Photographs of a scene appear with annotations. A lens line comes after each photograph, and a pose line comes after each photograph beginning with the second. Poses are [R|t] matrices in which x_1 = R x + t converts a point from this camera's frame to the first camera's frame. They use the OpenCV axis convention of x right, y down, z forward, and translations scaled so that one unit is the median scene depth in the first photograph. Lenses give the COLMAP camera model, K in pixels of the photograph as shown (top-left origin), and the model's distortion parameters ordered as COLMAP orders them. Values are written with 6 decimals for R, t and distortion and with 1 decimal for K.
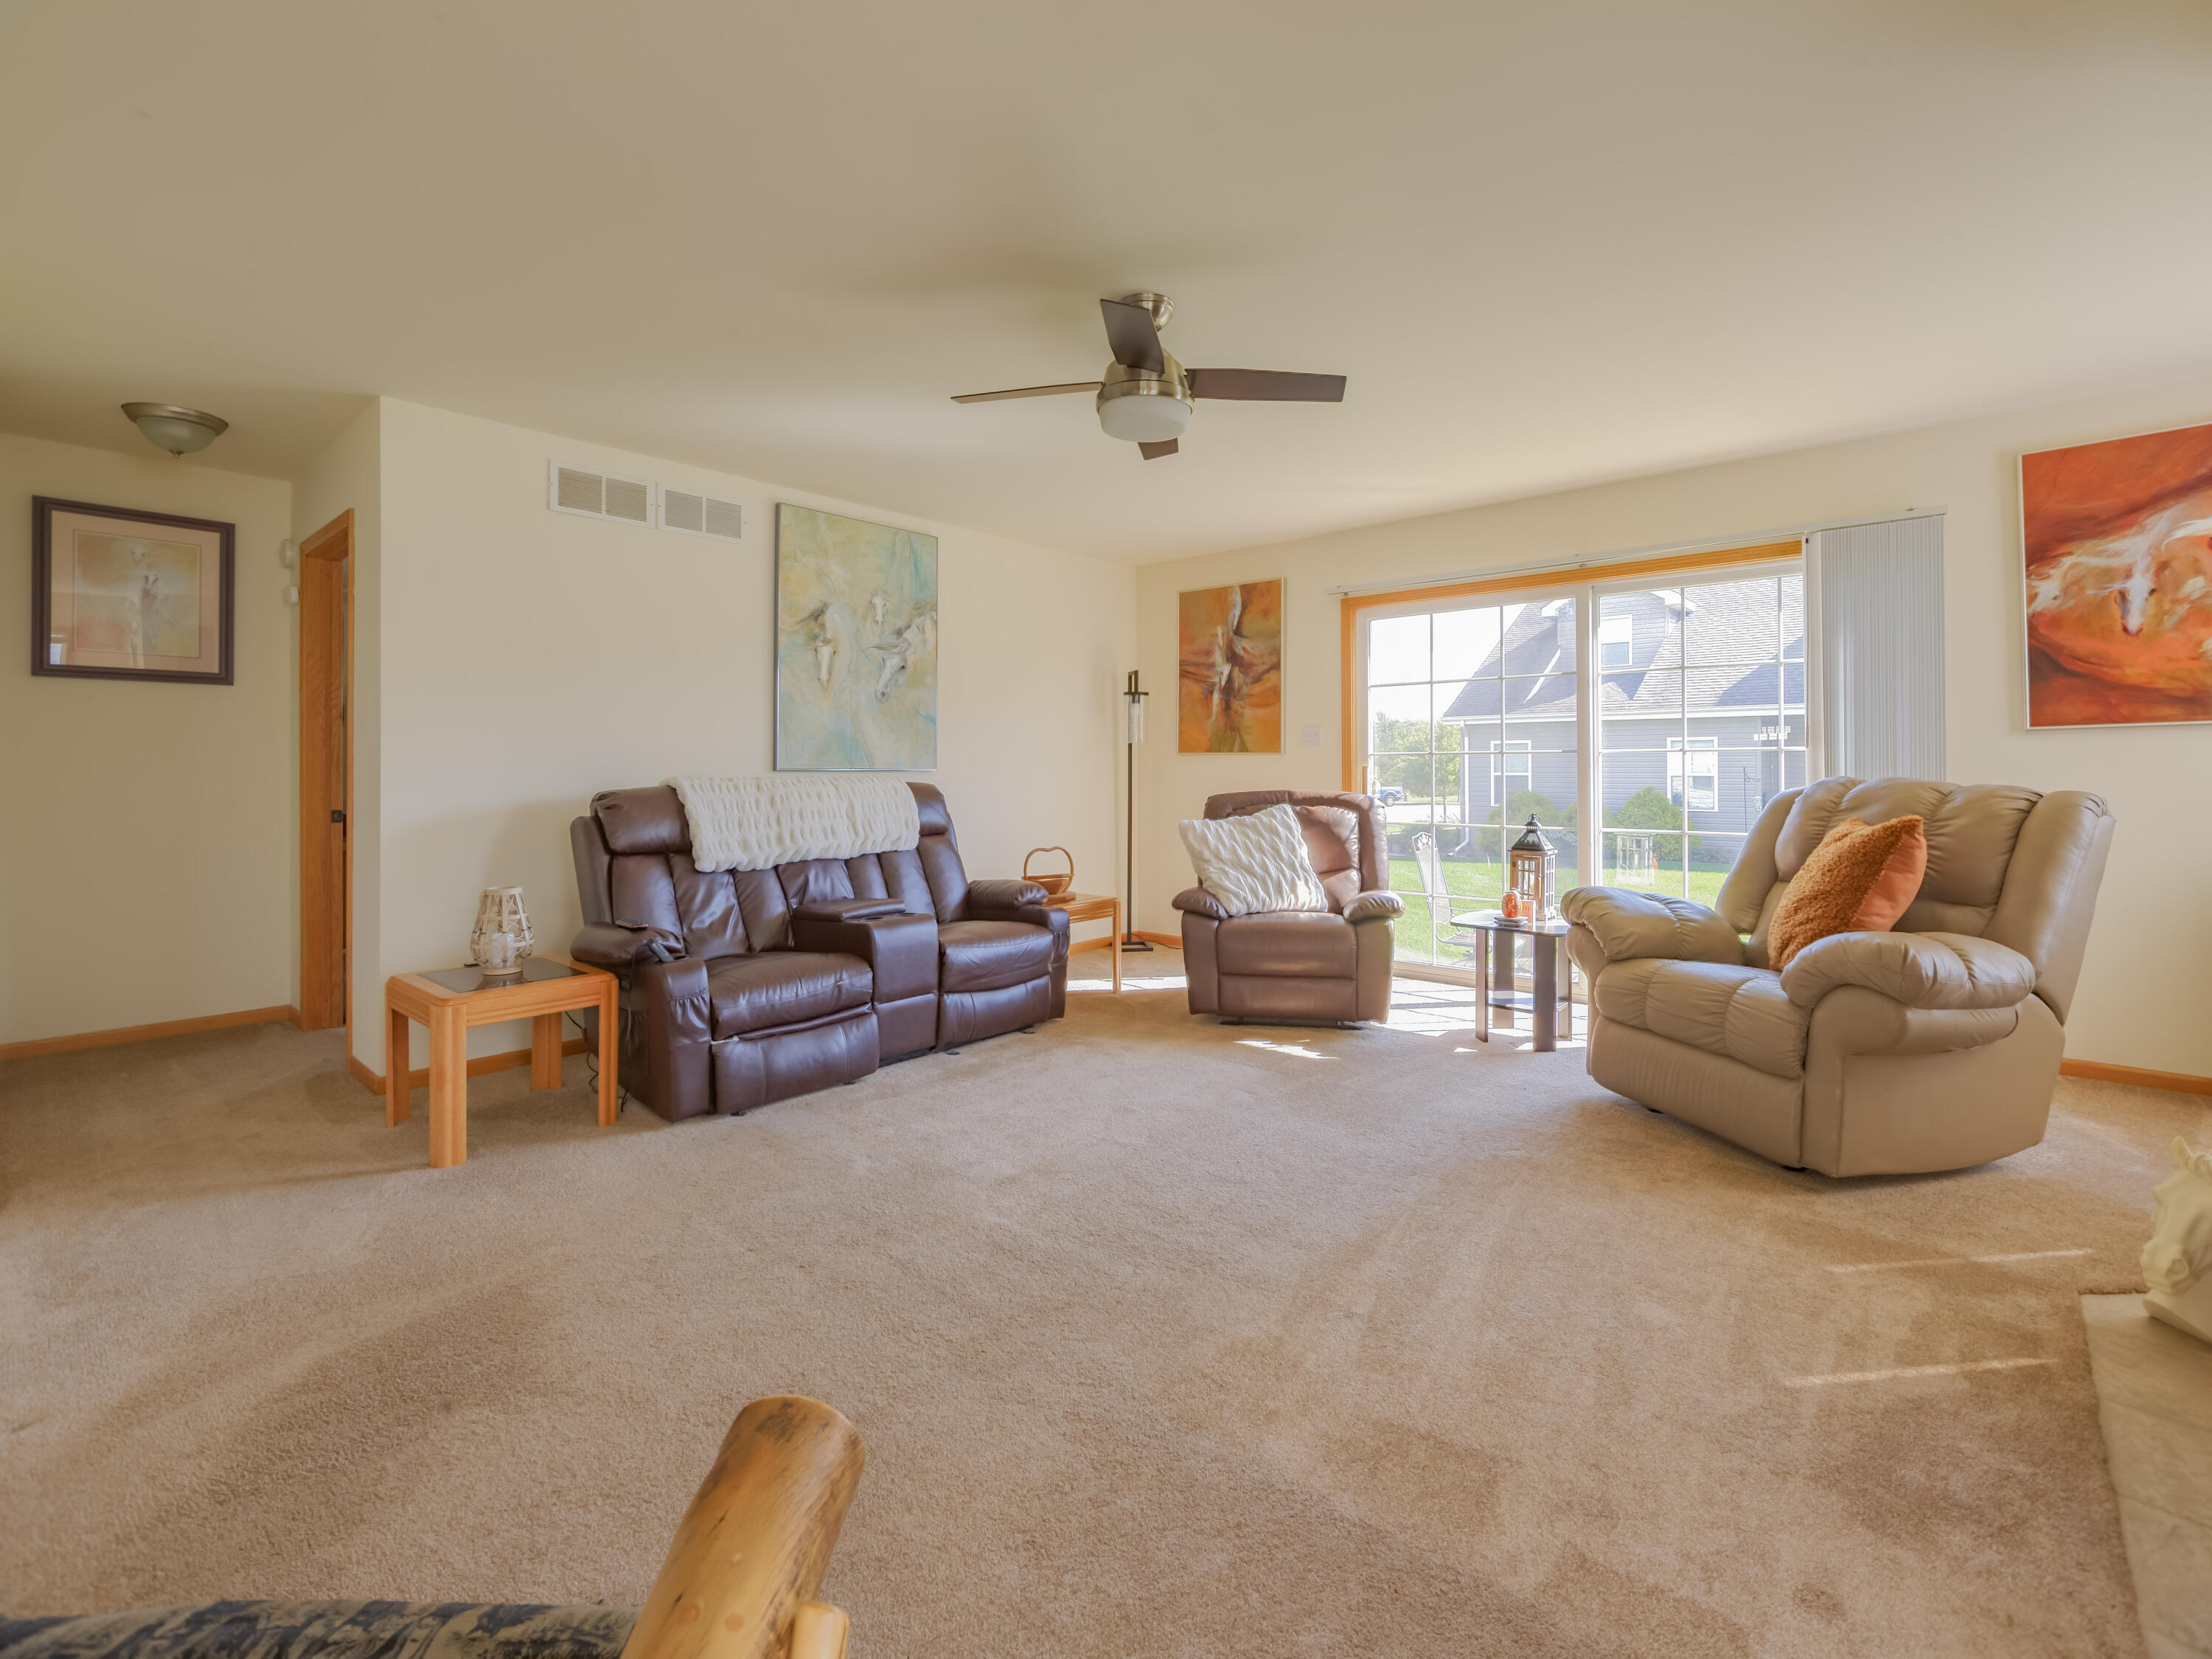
lens RADIAL K [[1025.5, 0, 1105.4], [0, 1025.5, 763.4], [0, 0, 1]] dist [0.000448, 0.000110]
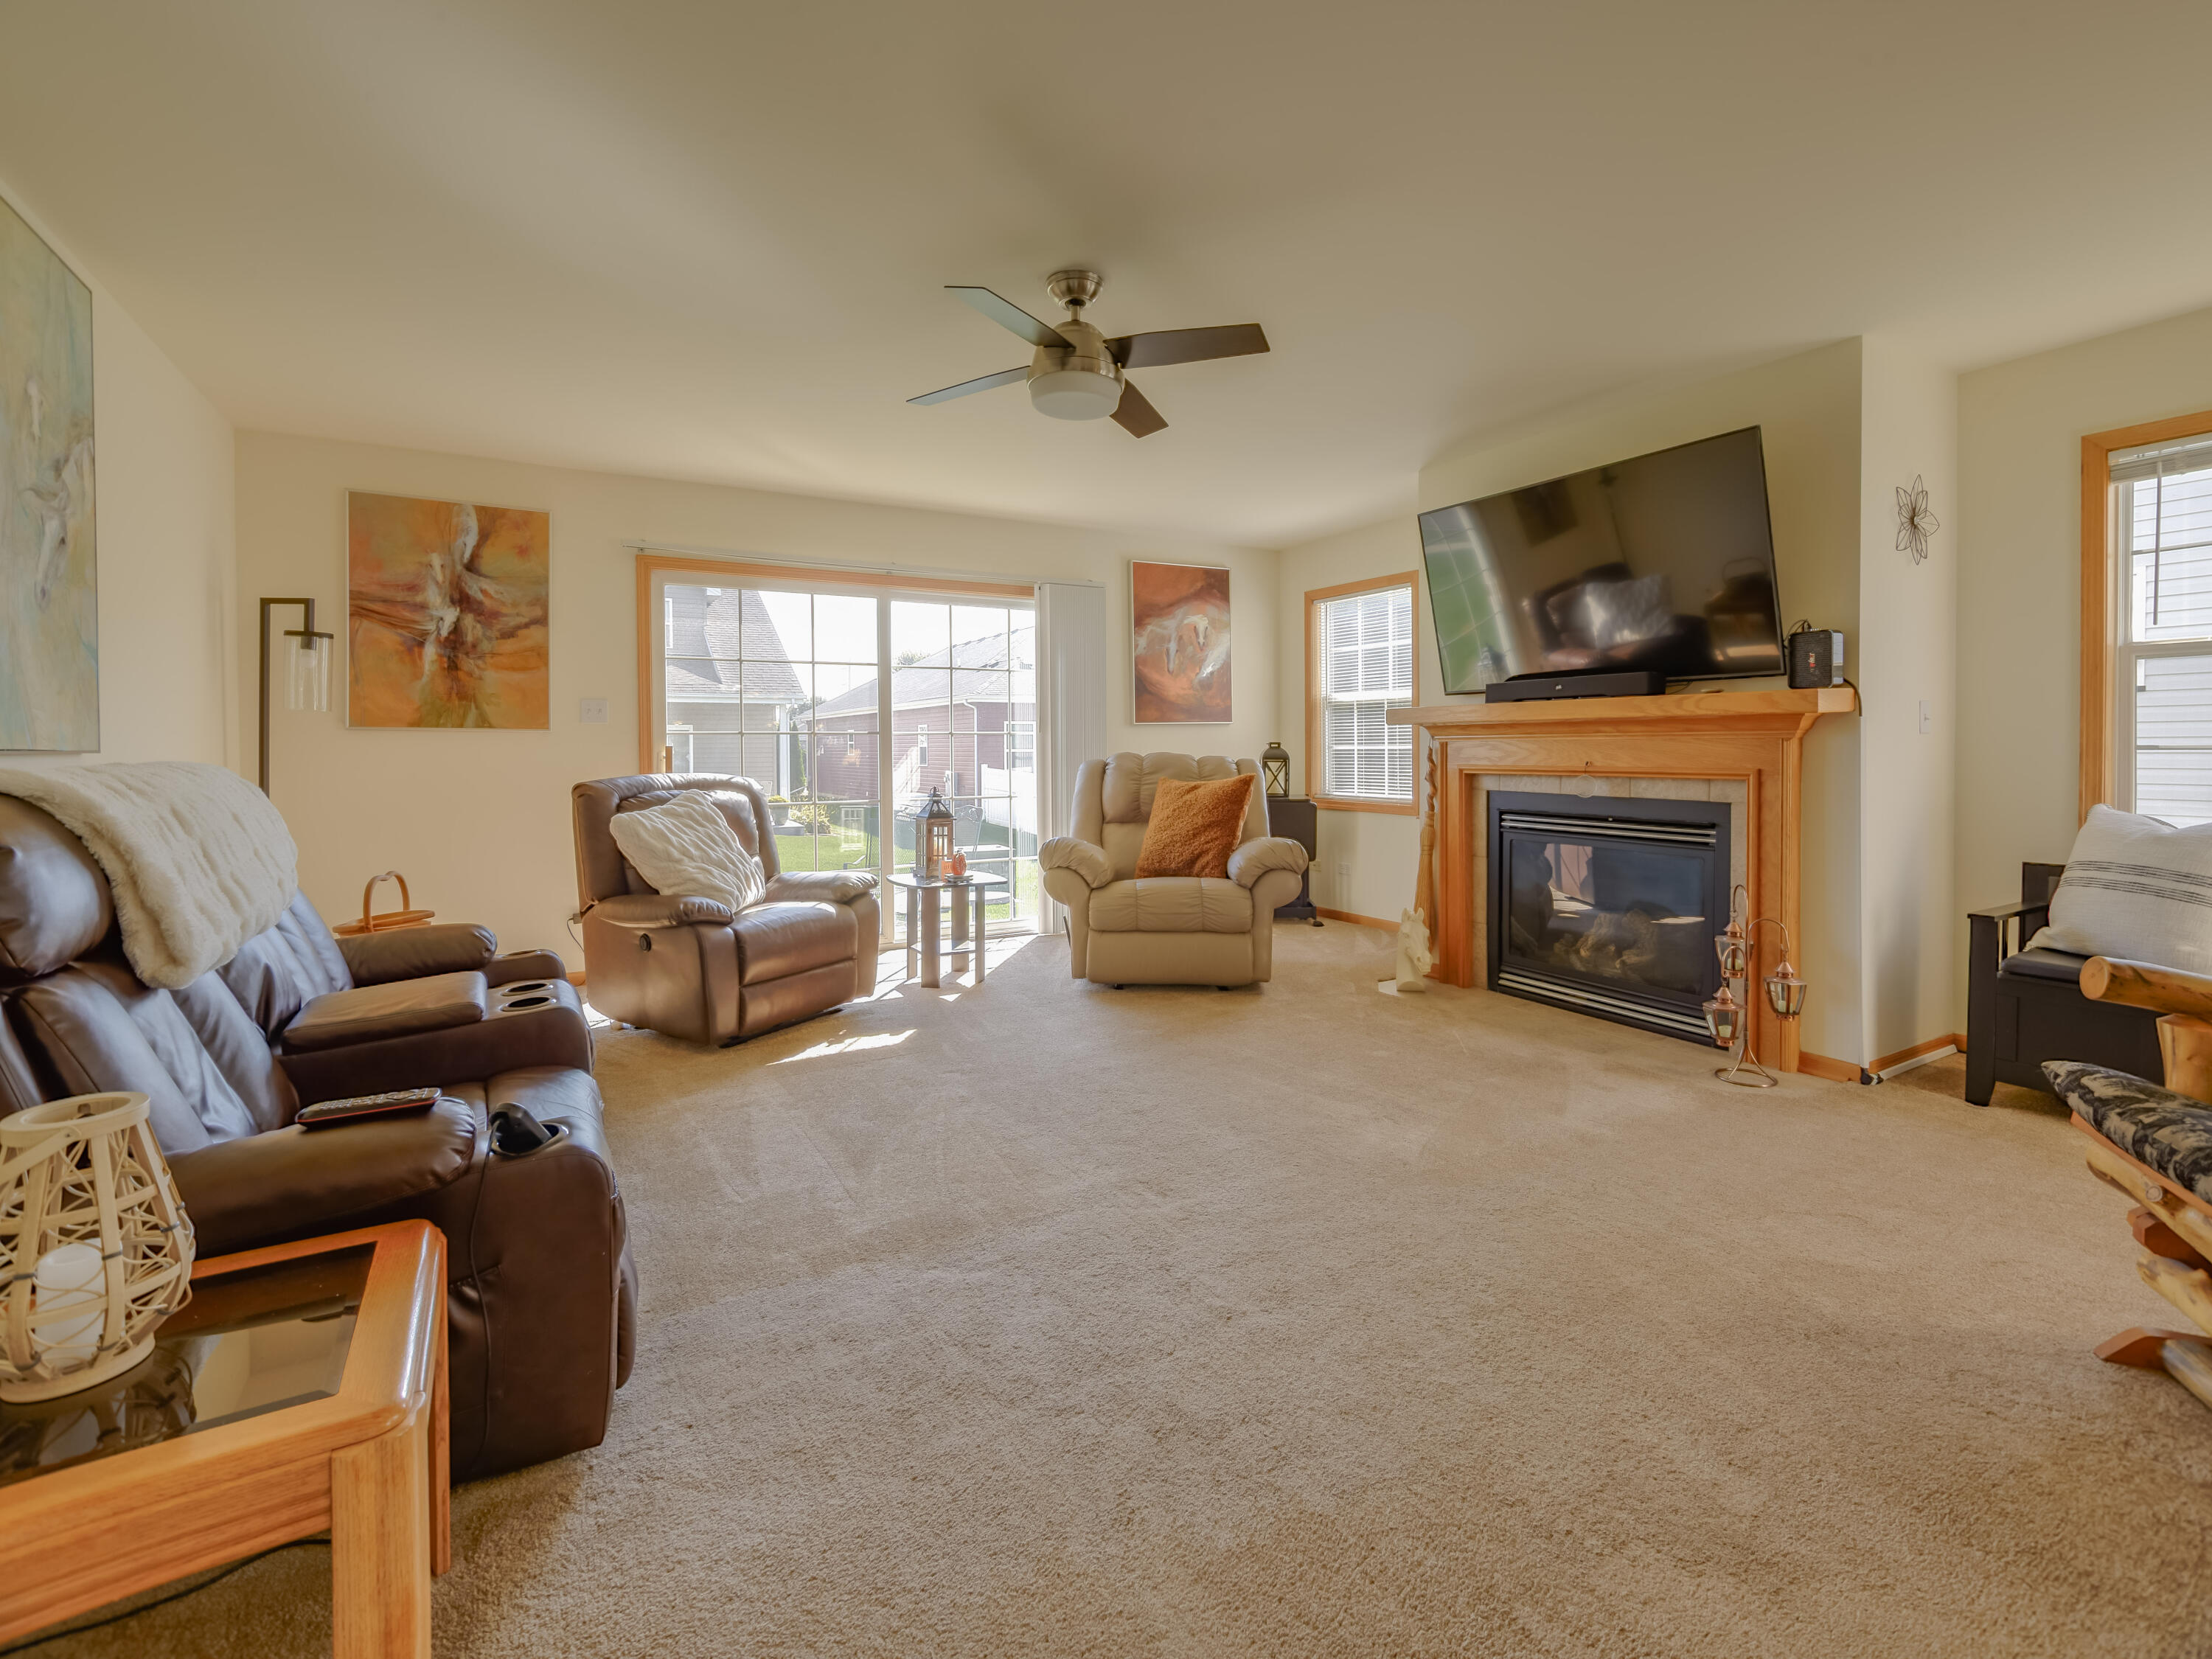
lens RADIAL K [[1025.5, 0, 1105.4], [0, 1025.5, 763.4], [0, 0, 1]] dist [0.000448, 0.000110]
pose [[0.291968, -0.014815, 0.956313, -0.491231], [0.000649, 0.999883, 0.015292, 0.004393], [-0.956428, -0.003844, 0.291944, 0.363764]]
